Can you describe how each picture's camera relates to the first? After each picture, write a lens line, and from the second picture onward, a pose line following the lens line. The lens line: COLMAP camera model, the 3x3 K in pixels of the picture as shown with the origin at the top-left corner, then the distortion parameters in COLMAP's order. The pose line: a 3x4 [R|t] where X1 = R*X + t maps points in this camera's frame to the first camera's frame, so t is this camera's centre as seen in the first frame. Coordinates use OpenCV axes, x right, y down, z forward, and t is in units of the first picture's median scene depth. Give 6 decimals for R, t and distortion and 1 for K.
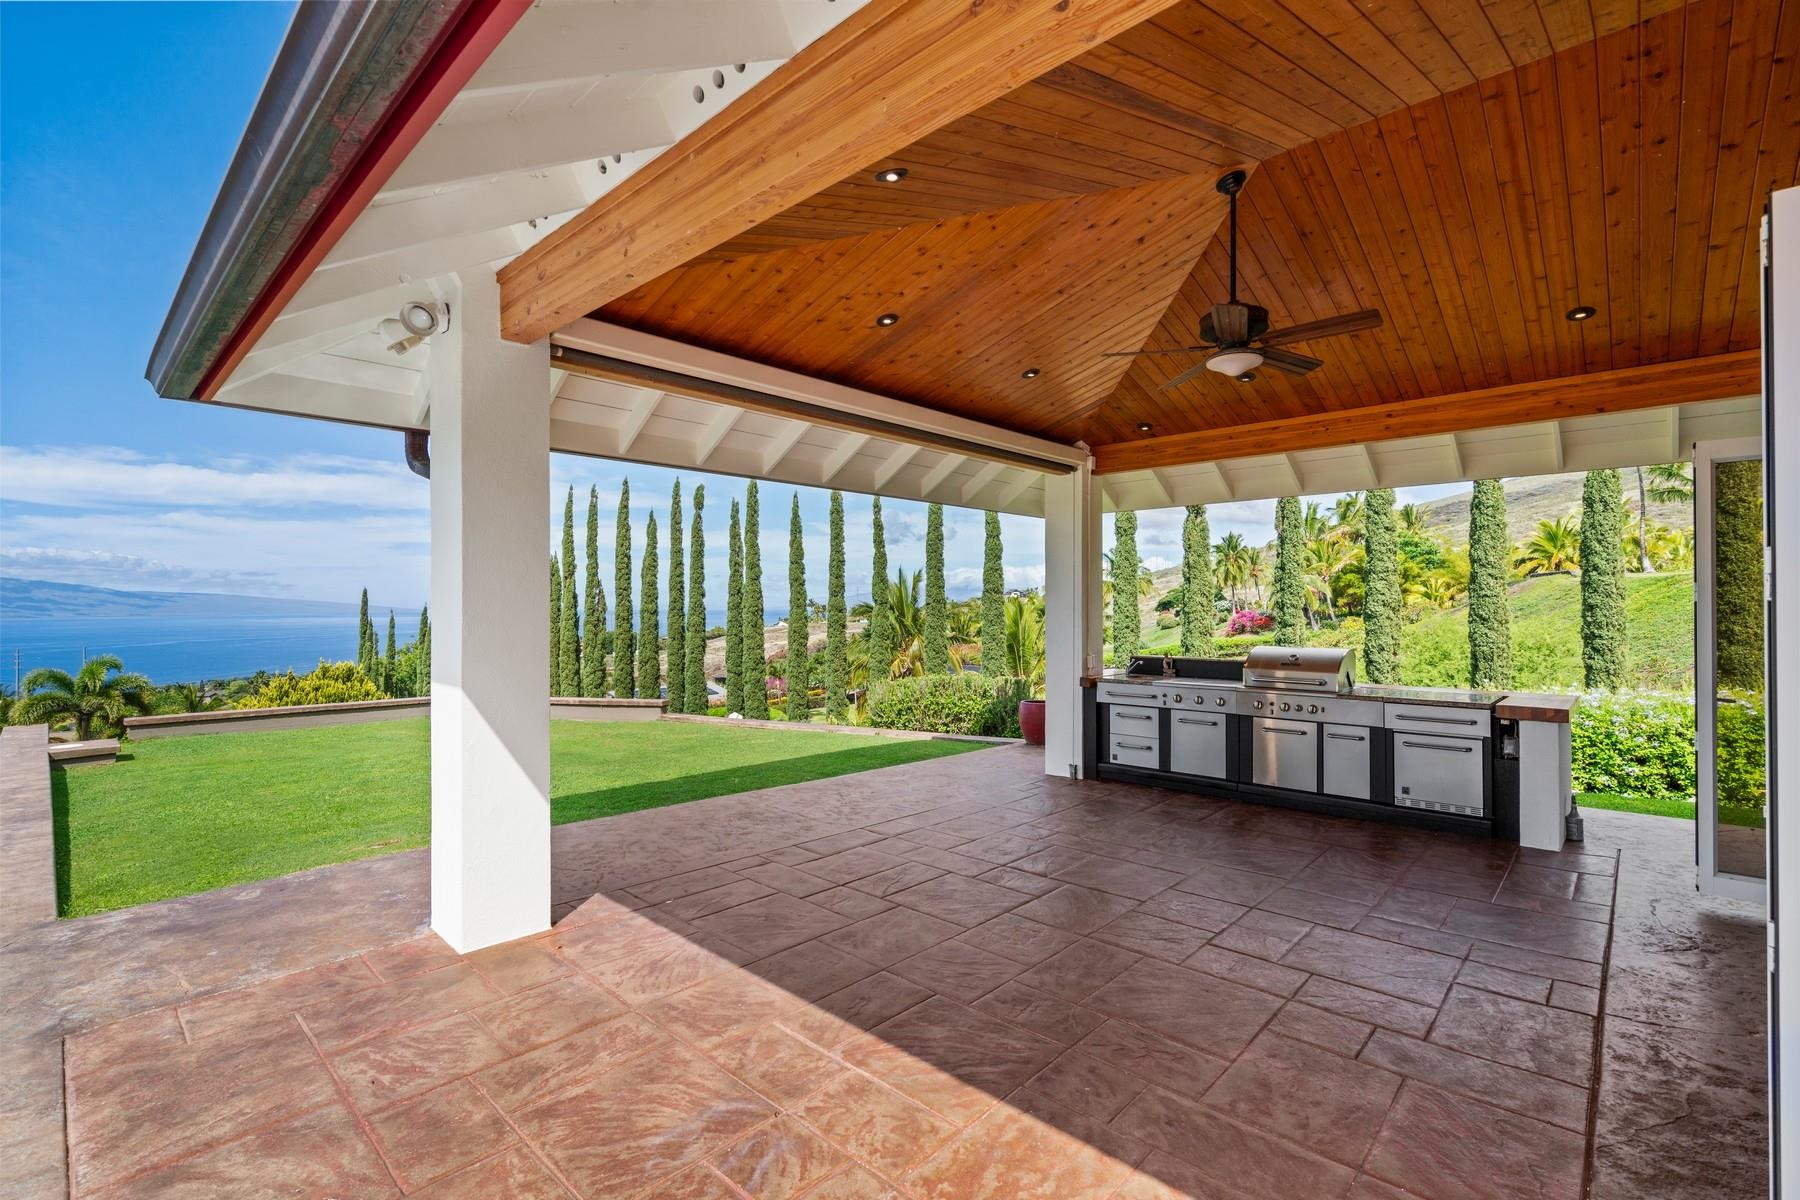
lens RADIAL K [[807.7, 0, 906.0], [0, 807.7, 587.6], [0, 0, 1]] dist [-0.012171, 0.004621]
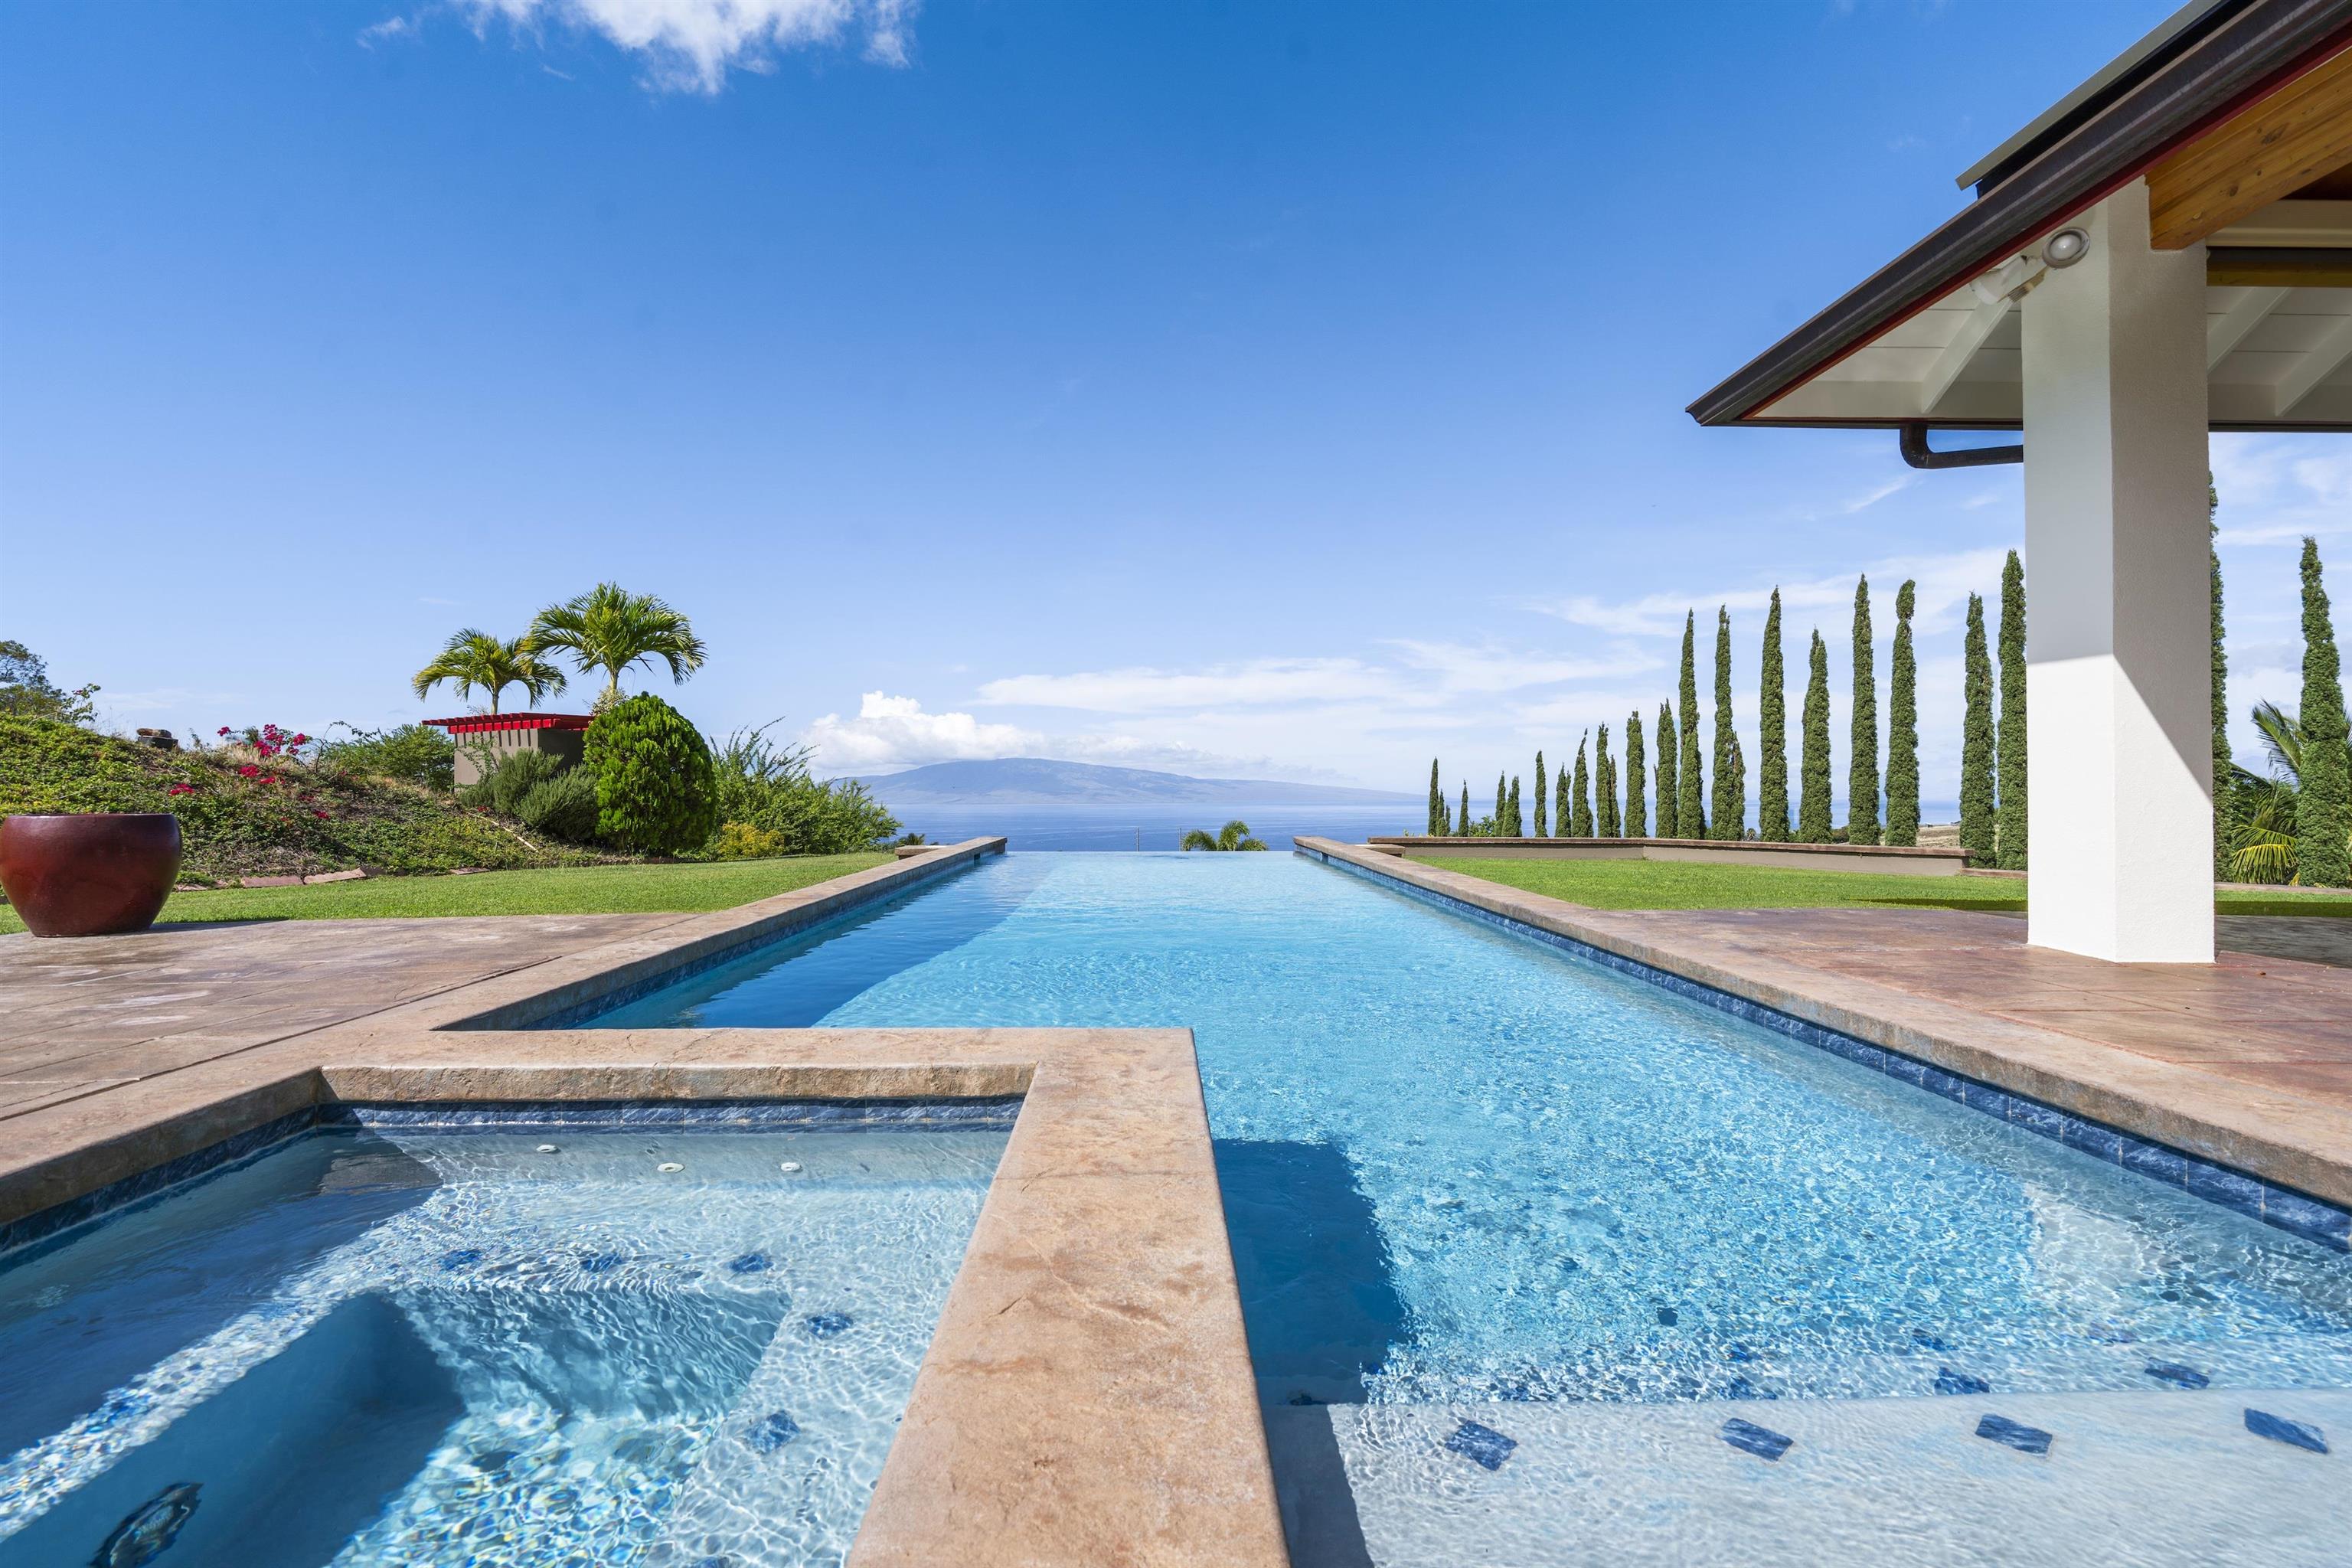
lens RADIAL K [[1055.4, 0, 1169.6], [0, 1055.4, 781.5], [0, 0, 1]] dist [-0.012171, 0.004621]
pose [[0.695068, -0.004489, -0.718930, -0.144278], [0.013049, 0.999895, 0.006373, 0.076888], [0.718826, -0.013811, 0.695053, -0.172588]]
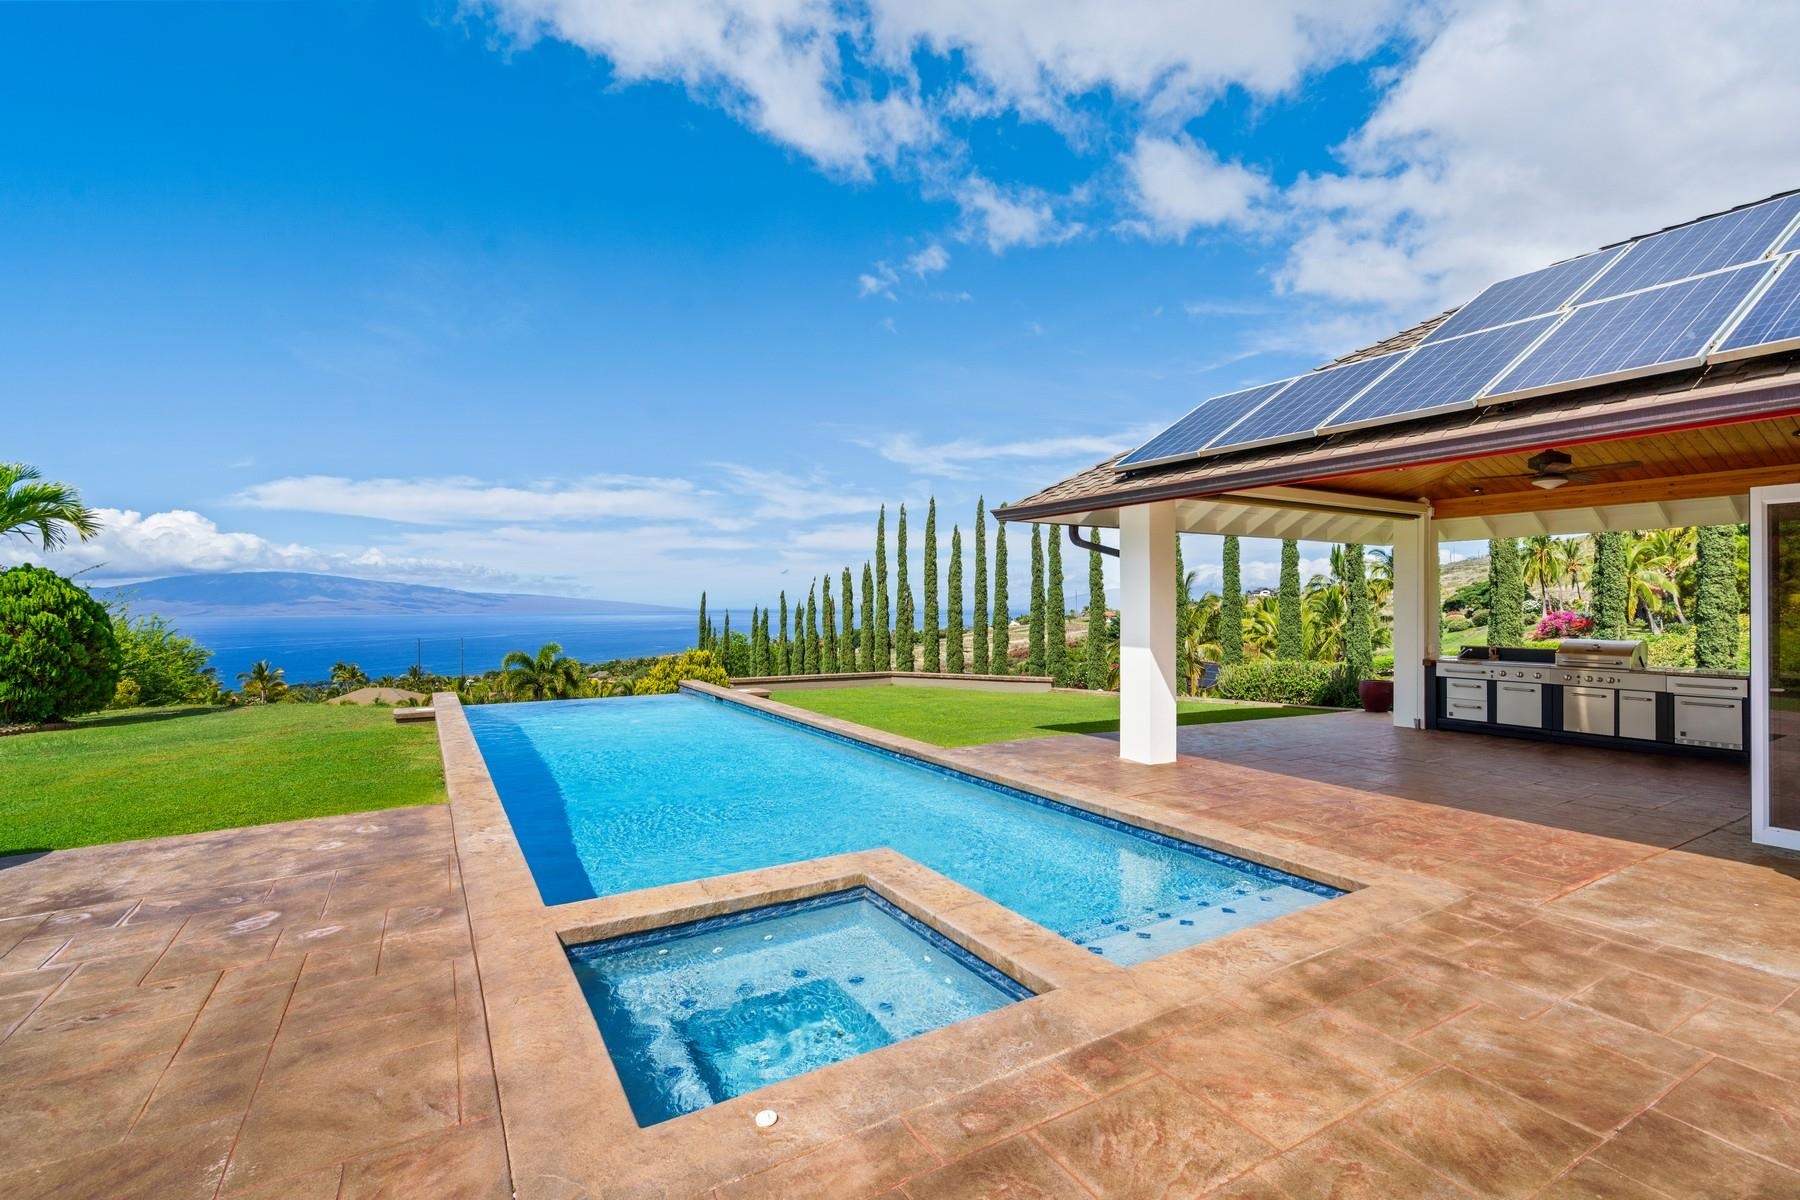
lens RADIAL K [[807.7, 0, 896.1], [0, 807.7, 593.8], [0, 0, 1]] dist [-0.012171, 0.004621]
pose [[0.957455, -0.003663, -0.288559, -0.186878], [0.006090, 0.999953, 0.007512, -0.016134], [0.288518, -0.008950, 0.957433, -0.450283]]
